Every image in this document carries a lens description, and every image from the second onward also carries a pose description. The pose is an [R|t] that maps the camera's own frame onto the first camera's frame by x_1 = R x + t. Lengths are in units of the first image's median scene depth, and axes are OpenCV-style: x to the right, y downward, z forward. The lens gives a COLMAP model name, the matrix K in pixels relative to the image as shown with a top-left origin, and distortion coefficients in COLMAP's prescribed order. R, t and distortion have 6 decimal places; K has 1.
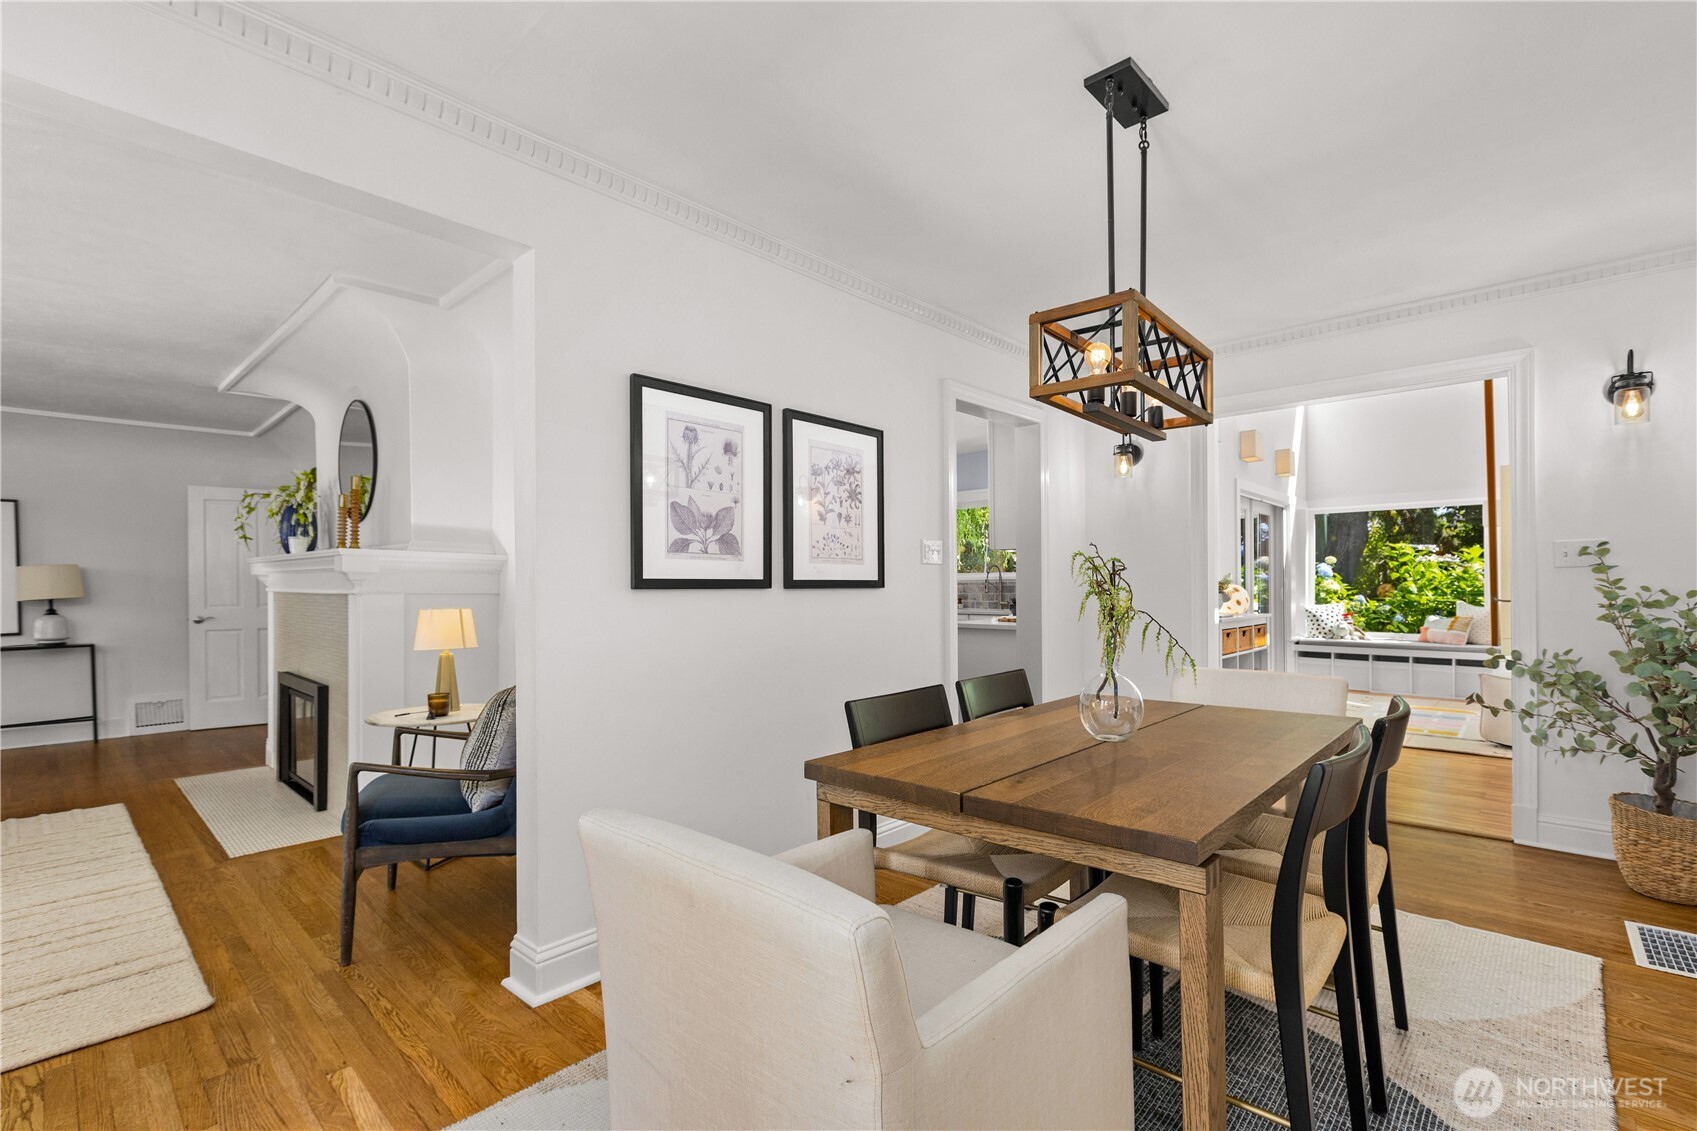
lens RADIAL K [[769.3, 0, 853.0], [0, 769.3, 583.0], [0, 0, 1]] dist [0.002724, -0.000379]
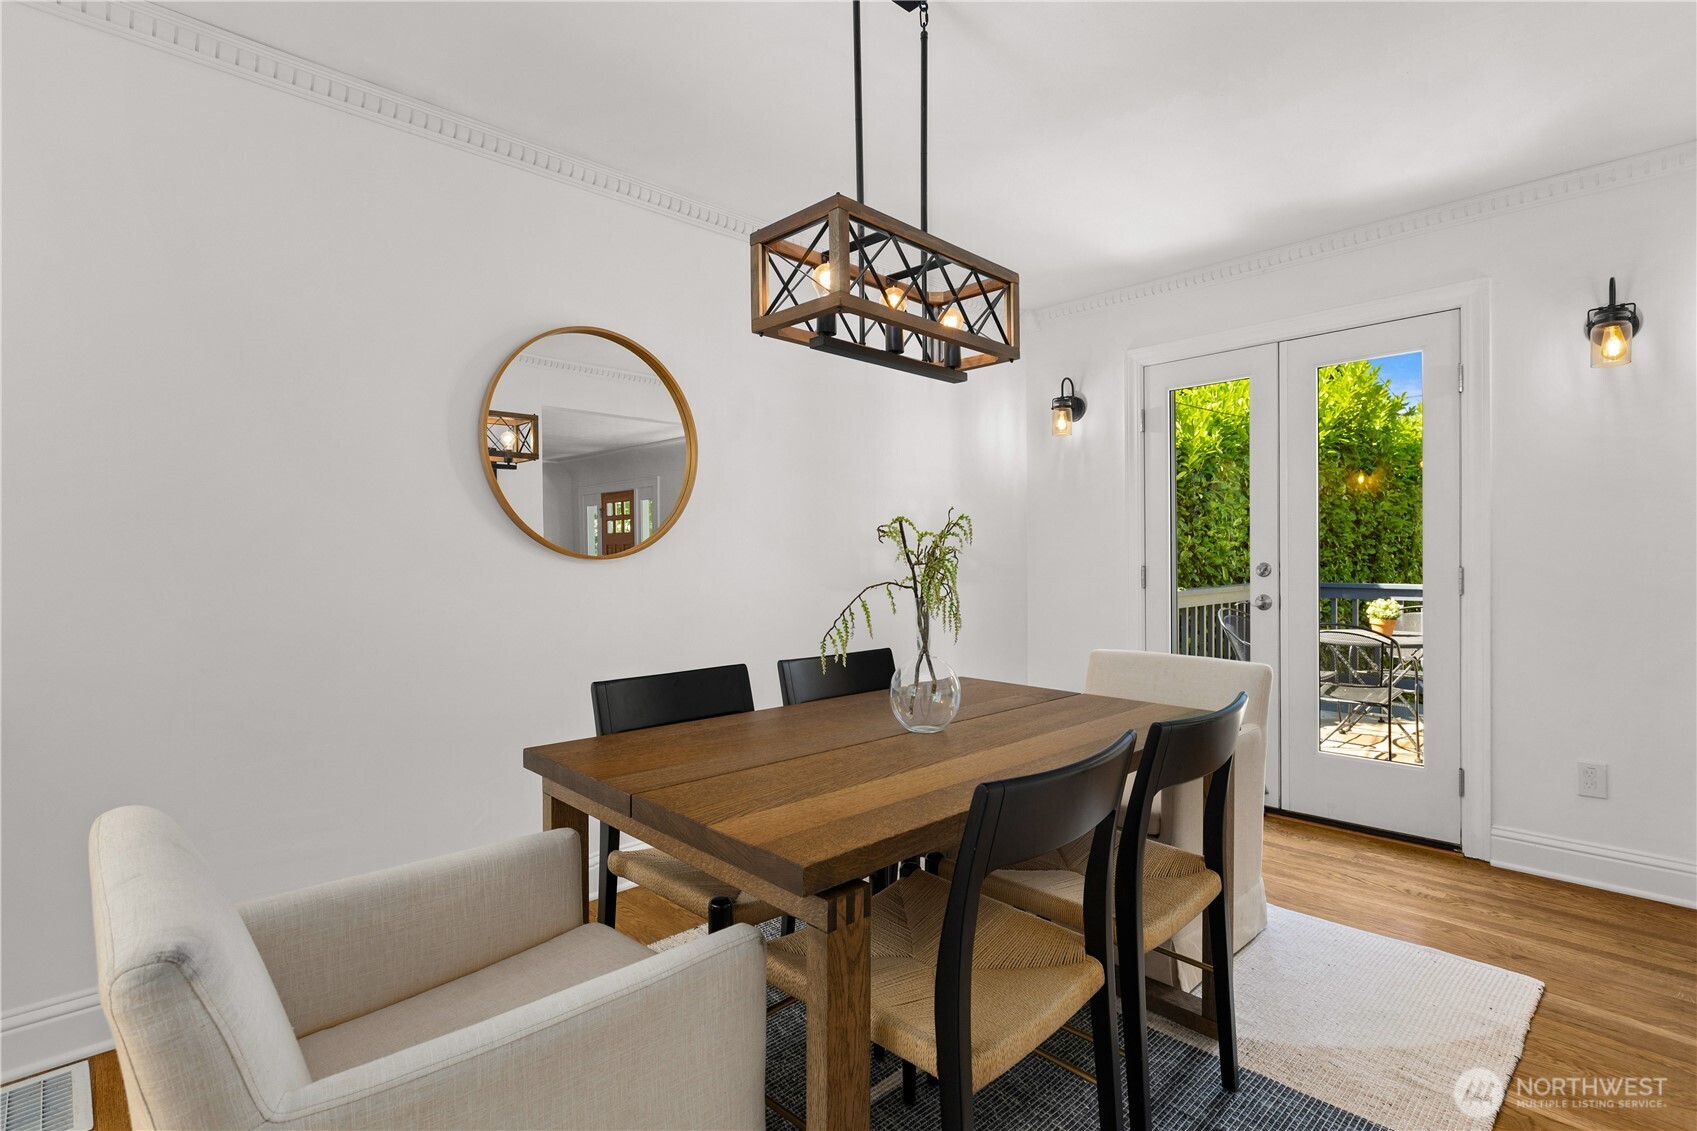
lens RADIAL K [[809.1, 0, 844.2], [0, 809.1, 556.4], [0, 0, 1]] dist [-0.017534, 0.000531]
pose [[0.997429, 0.003607, -0.071567, 0.399208], [-0.003468, 0.999992, 0.002066, 0.008087], [0.071574, -0.001812, 0.997434, 0.116813]]
